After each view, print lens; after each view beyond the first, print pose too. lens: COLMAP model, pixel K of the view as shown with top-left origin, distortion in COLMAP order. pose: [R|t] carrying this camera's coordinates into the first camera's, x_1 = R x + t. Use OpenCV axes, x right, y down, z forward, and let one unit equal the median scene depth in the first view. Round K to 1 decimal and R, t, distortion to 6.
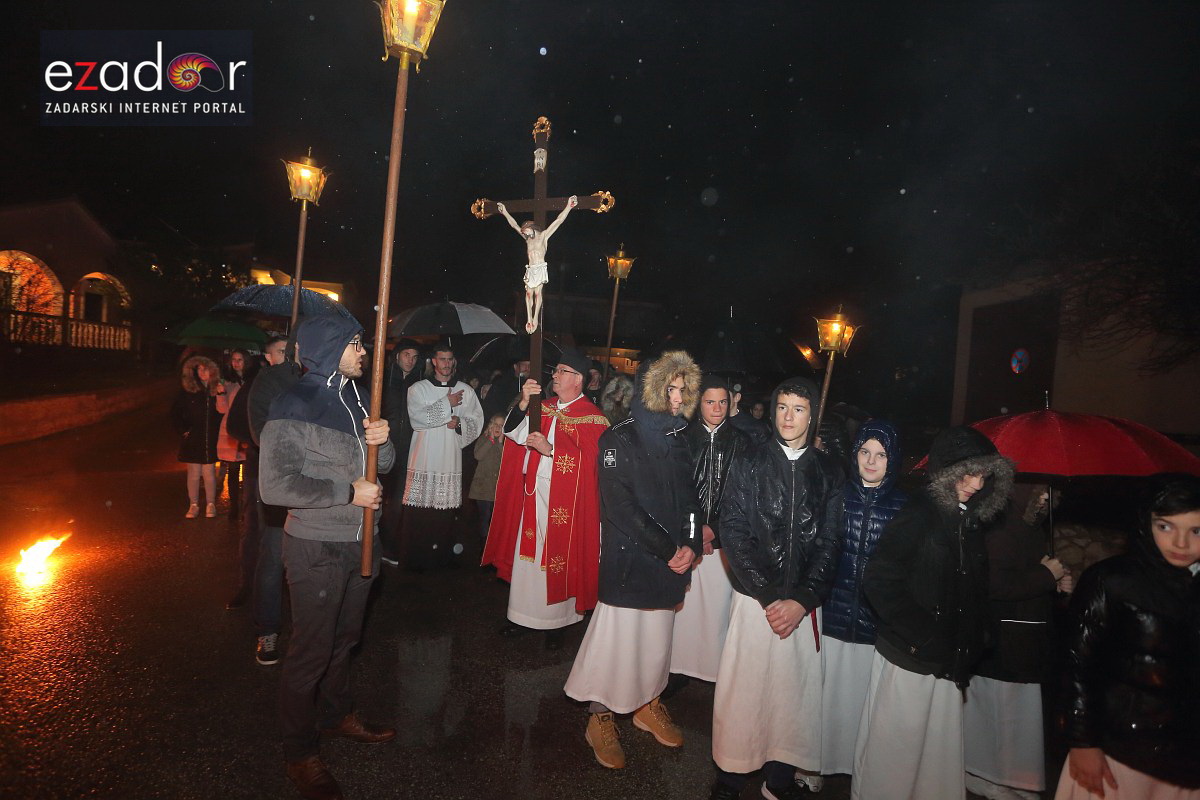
lens RADIAL K [[610.7, 0, 601.6], [0, 610.7, 396.0], [0, 0, 1]] dist [-0.025062, 0.007795]
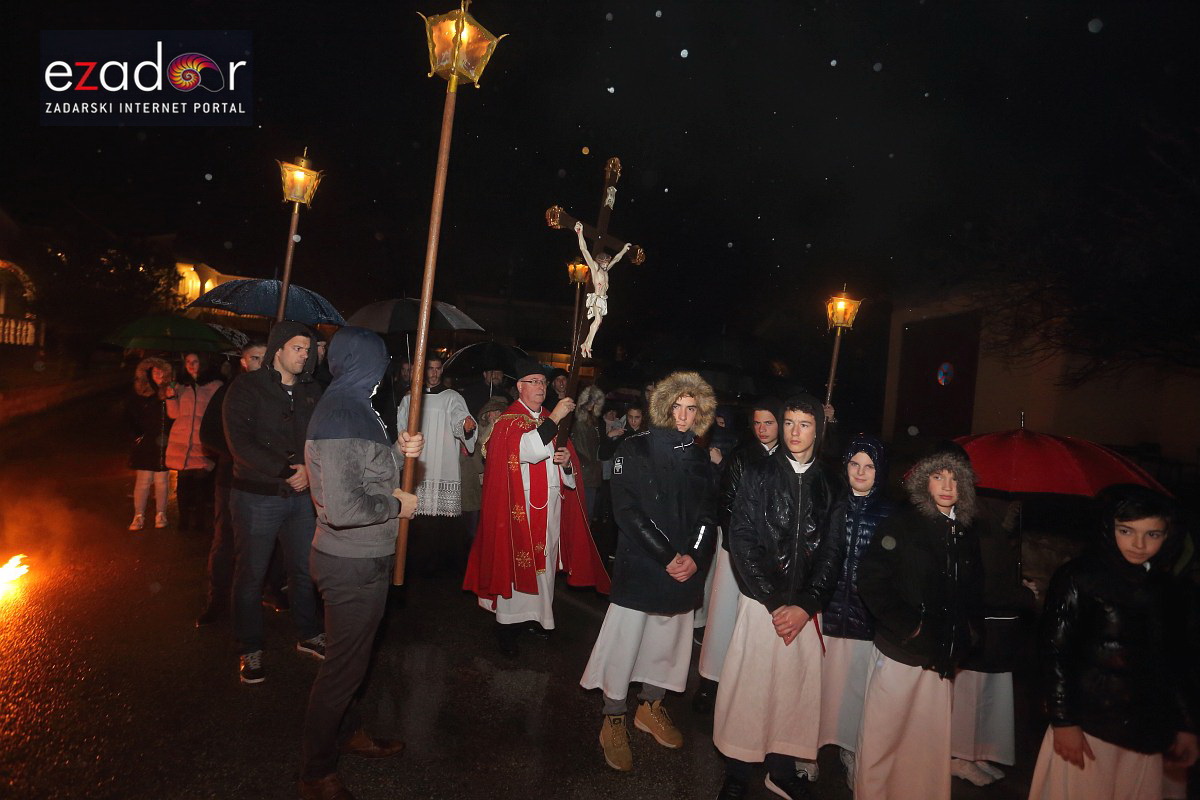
lens RADIAL K [[610.7, 0, 594.0], [0, 610.7, 397.5], [0, 0, 1]] dist [-0.025062, 0.007795]
pose [[0.993410, 0.011046, 0.114080, -0.150387], [-0.010937, 0.999939, -0.001585, -0.018928], [-0.114090, 0.000327, 0.993470, -0.022626]]
